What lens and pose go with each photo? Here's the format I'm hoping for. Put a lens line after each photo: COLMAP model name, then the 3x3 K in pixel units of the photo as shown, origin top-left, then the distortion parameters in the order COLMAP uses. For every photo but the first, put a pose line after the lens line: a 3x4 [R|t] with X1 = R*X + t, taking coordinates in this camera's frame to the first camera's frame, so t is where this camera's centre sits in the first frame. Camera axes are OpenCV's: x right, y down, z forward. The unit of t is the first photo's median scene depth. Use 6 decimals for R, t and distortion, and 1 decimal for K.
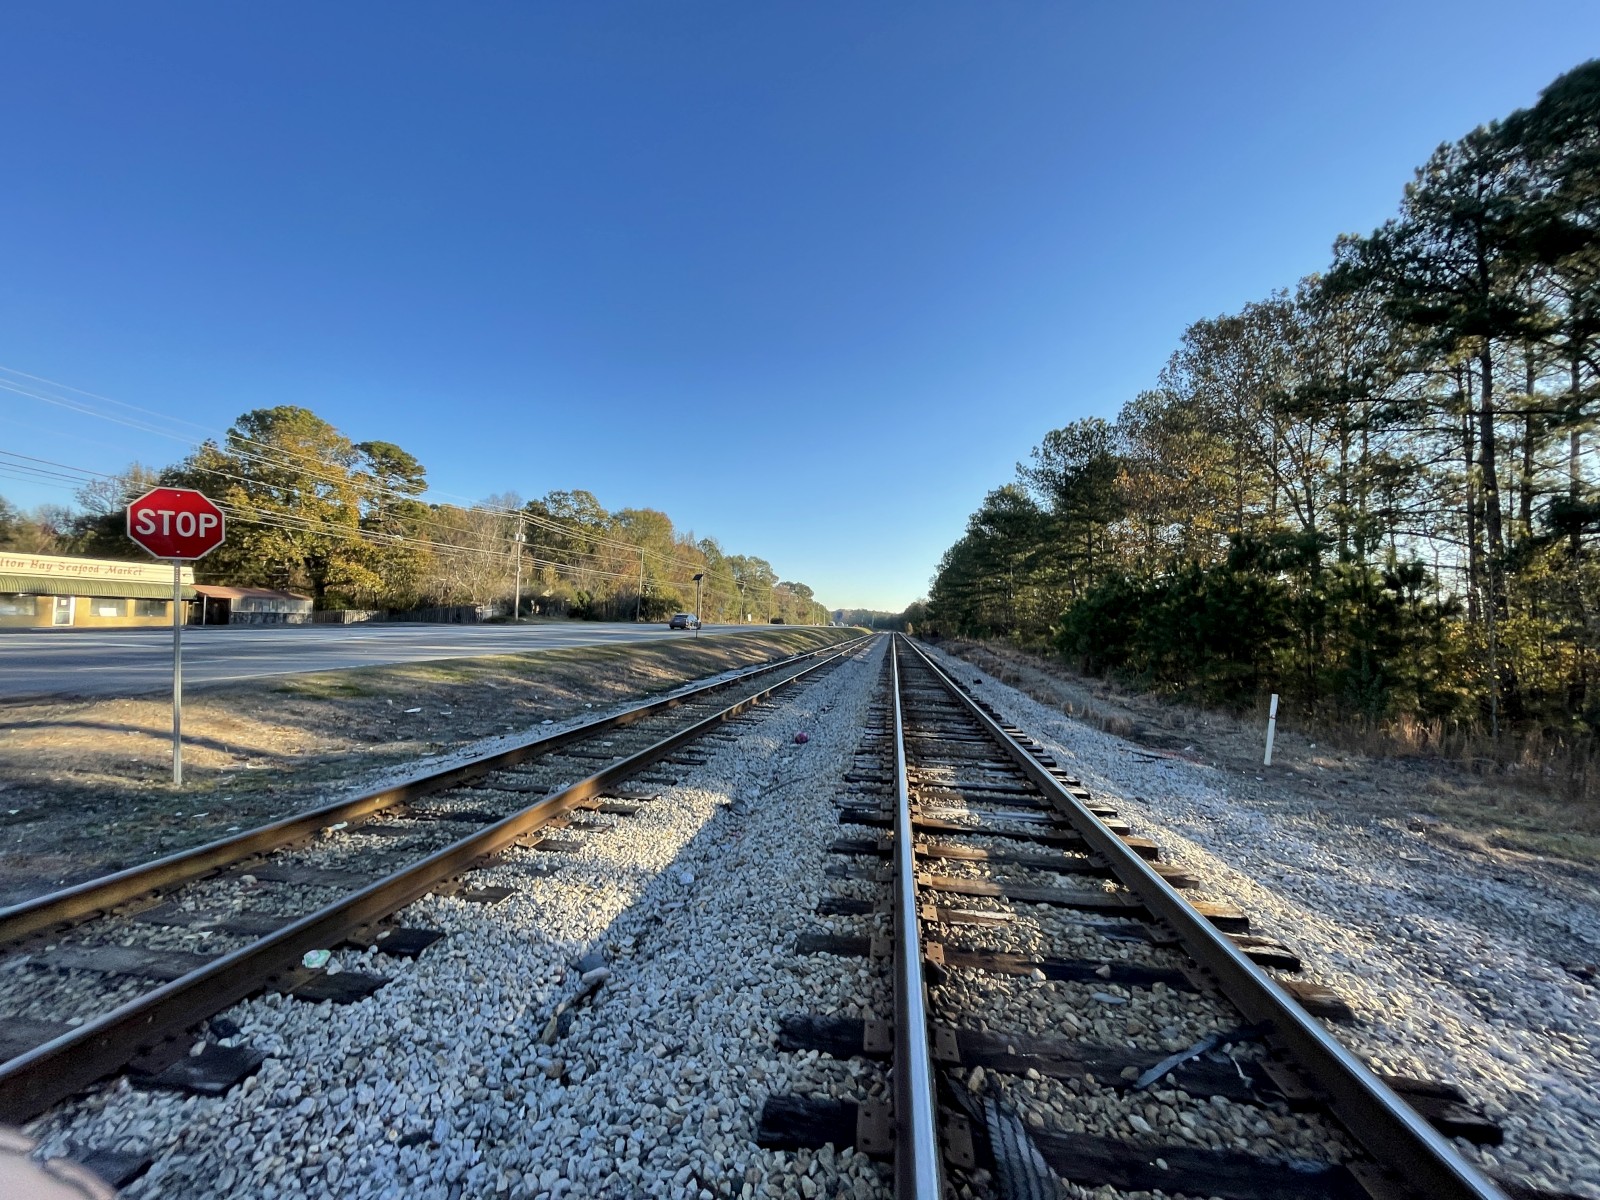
lens RADIAL K [[662.2, 0, 801.5], [0, 662.2, 601.6], [0, 0, 1]] dist [-0.001848, 0.000078]
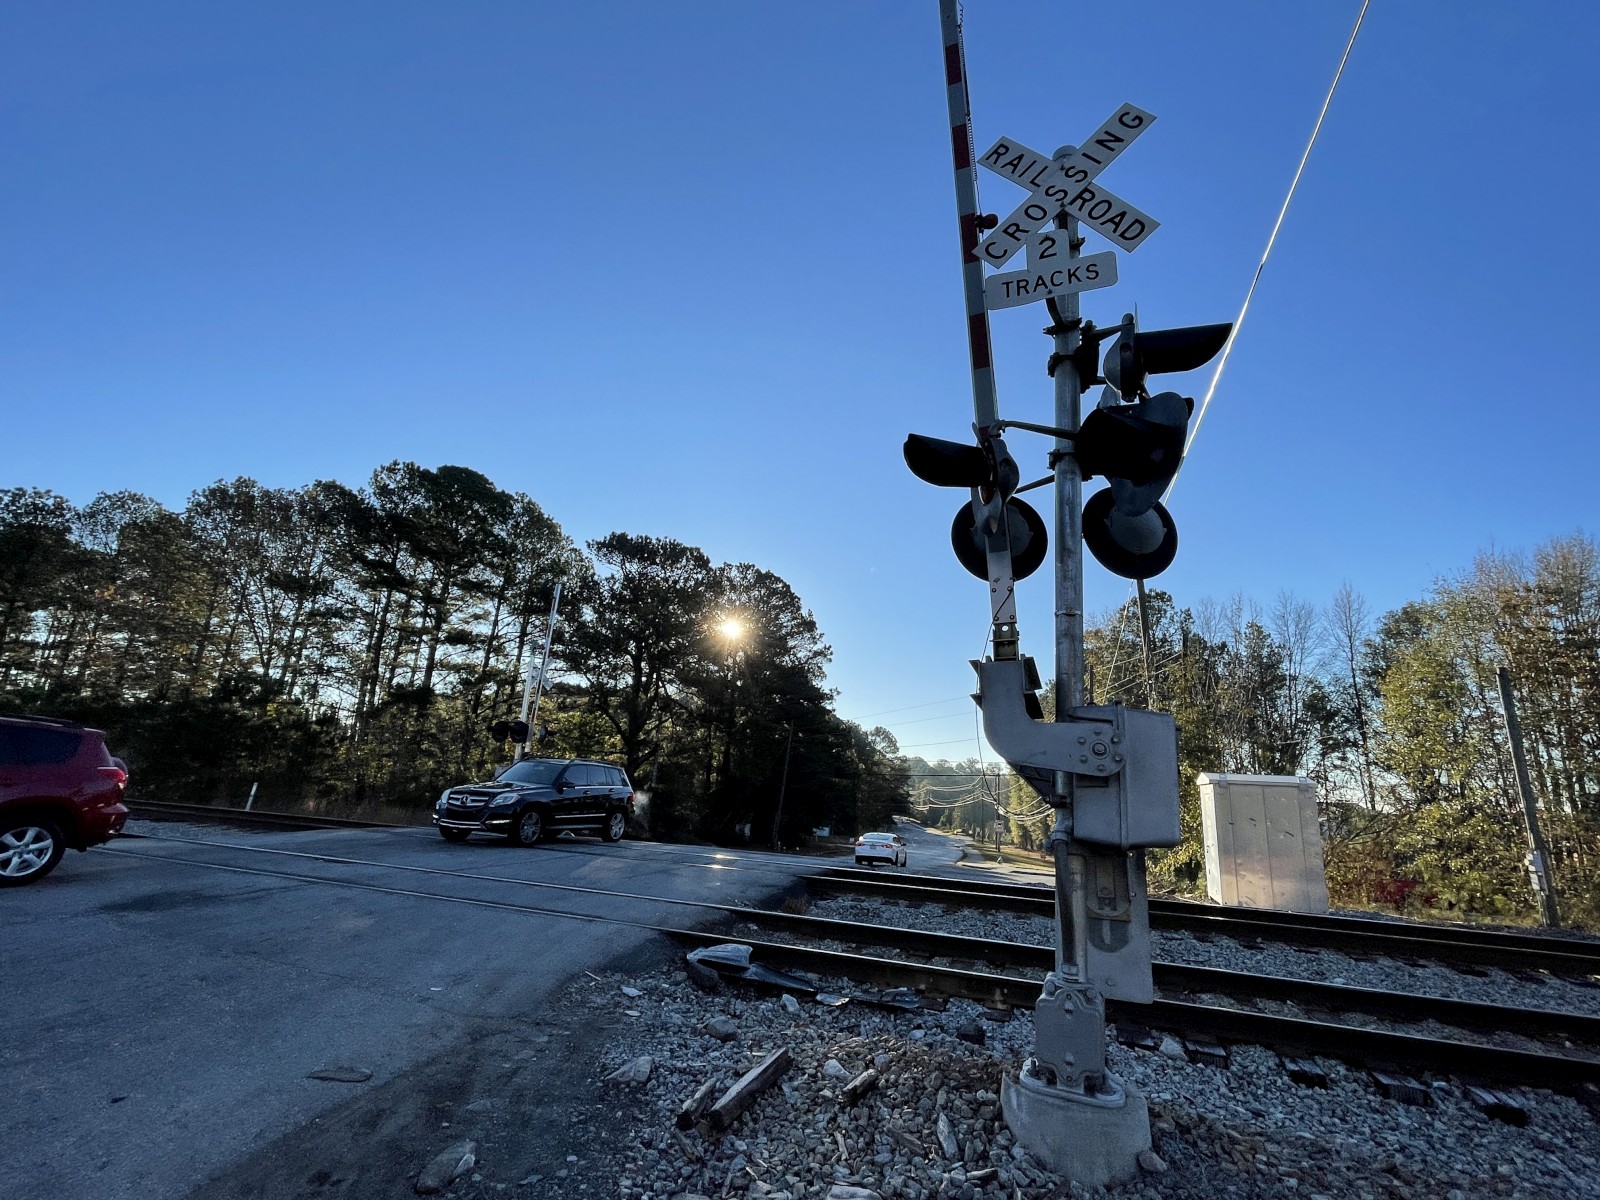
lens RADIAL K [[735.2, 0, 802.0], [0, 735.2, 598.5], [0, 0, 1]] dist [-0.009050, -0.000095]
pose [[0.229150, 0.229142, 0.946036, -0.507005], [-0.080052, 0.973041, -0.216293, -0.020395], [-0.970094, -0.026168, 0.241316, -0.492428]]
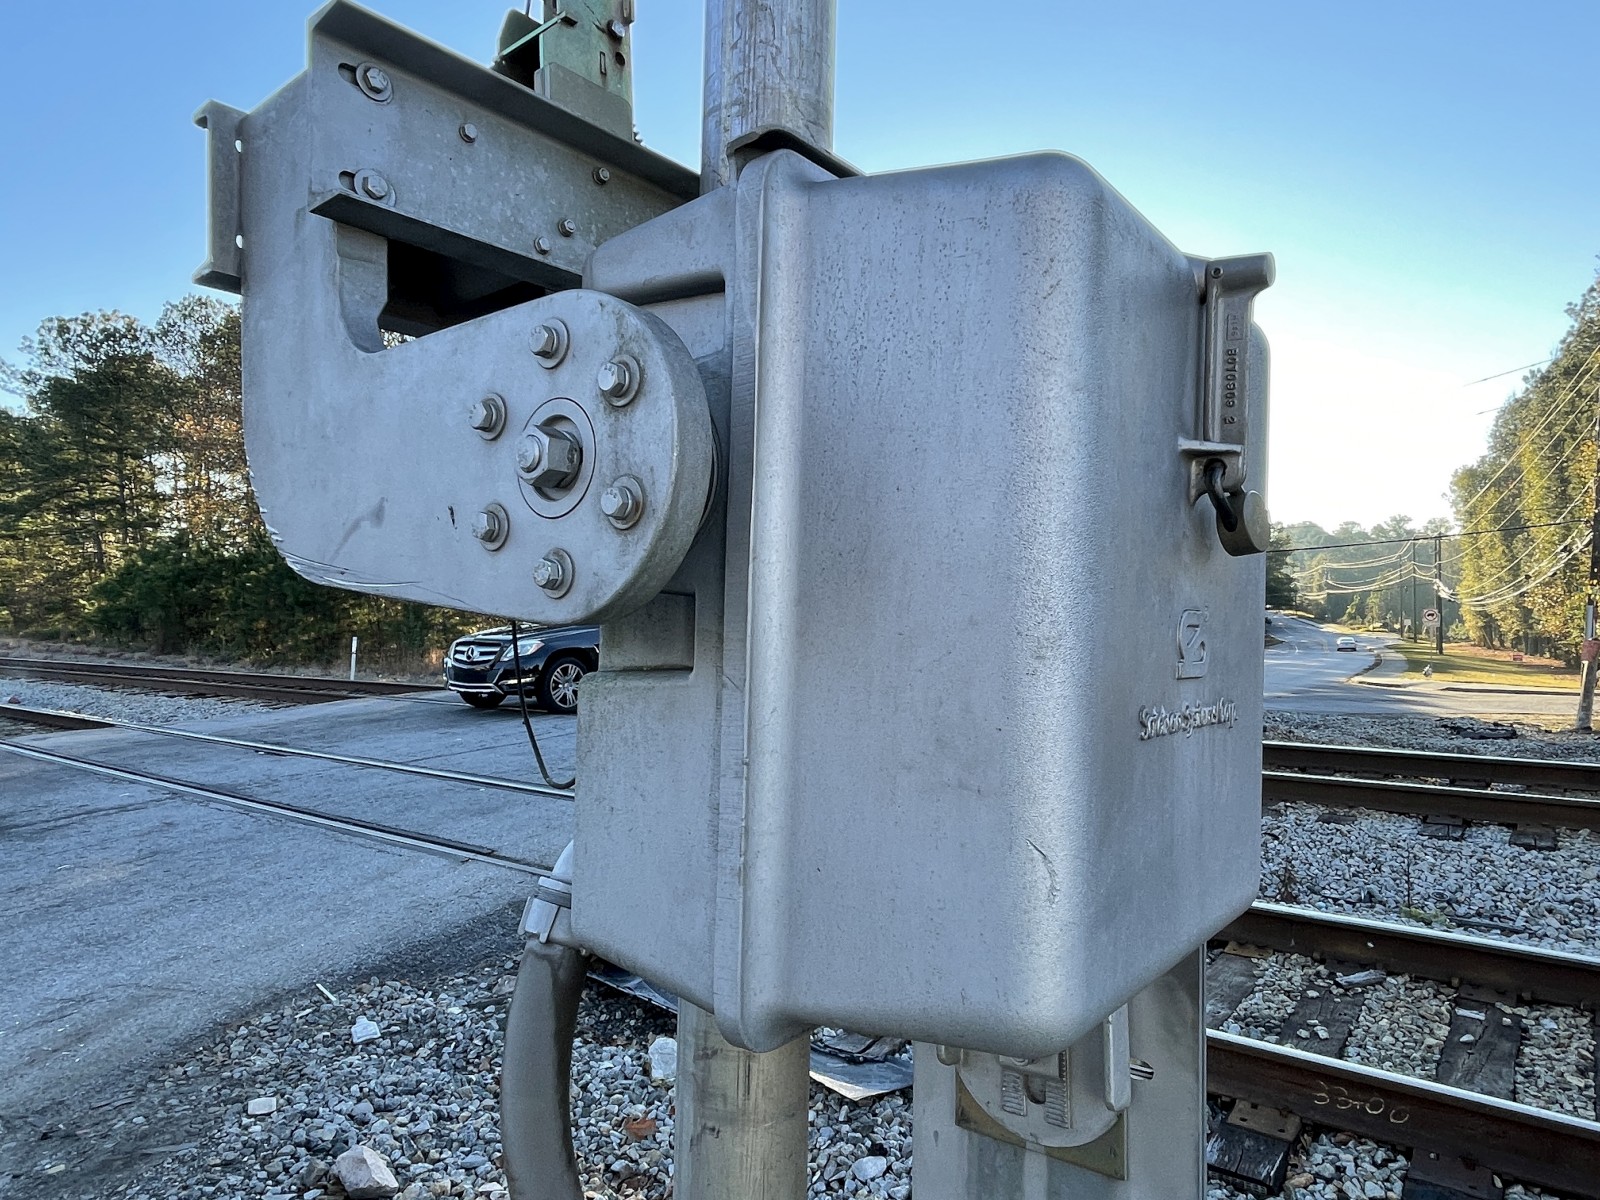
lens RADIAL K [[1039.9, 0, 805.0], [0, 1039.9, 590.2], [0, 0, 1]] dist [-0.007708, 0.002458]
pose [[0.507311, -0.040743, 0.860800, -0.392102], [0.011057, 0.999107, 0.040773, -0.023927], [-0.861692, -0.011167, 0.507308, -0.532211]]
